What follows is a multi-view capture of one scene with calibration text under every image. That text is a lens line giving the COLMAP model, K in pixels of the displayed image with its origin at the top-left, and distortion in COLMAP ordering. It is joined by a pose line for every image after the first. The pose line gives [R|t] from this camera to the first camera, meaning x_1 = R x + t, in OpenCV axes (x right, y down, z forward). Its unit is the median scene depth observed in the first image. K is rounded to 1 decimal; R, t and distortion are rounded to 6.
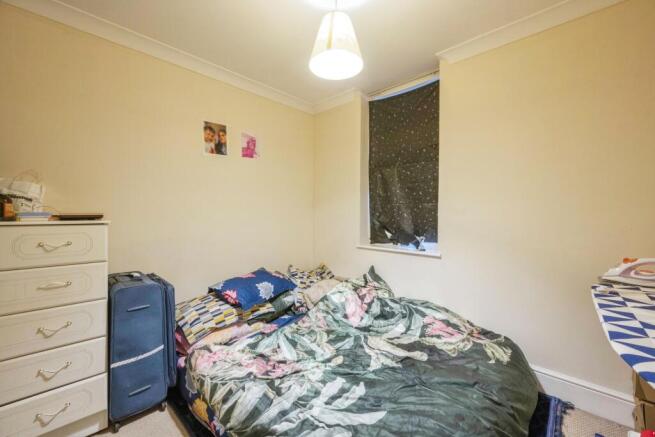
lens RADIAL K [[248.4, 0, 330.8], [0, 248.4, 215.9], [0, 0, 1]] dist [-0.000825, -0.000160]
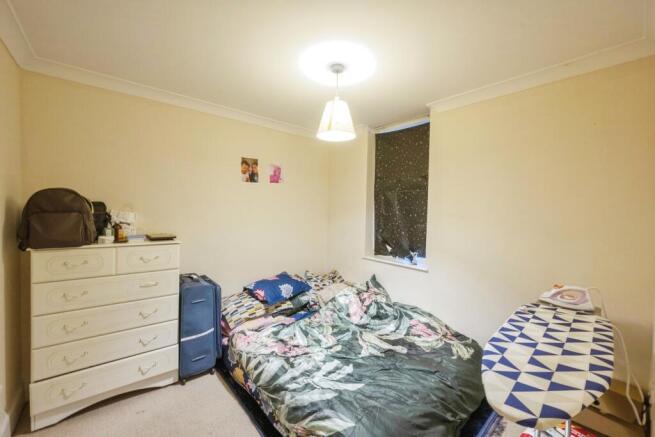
lens RADIAL K [[248.4, 0, 330.8], [0, 248.4, 215.9], [0, 0, 1]] dist [-0.000825, -0.000160]
pose [[0.994593, 0.019327, -0.102034, 0.102847], [-0.017478, 0.999667, 0.018986, -0.134841], [0.102367, -0.017100, 0.994600, -0.280917]]
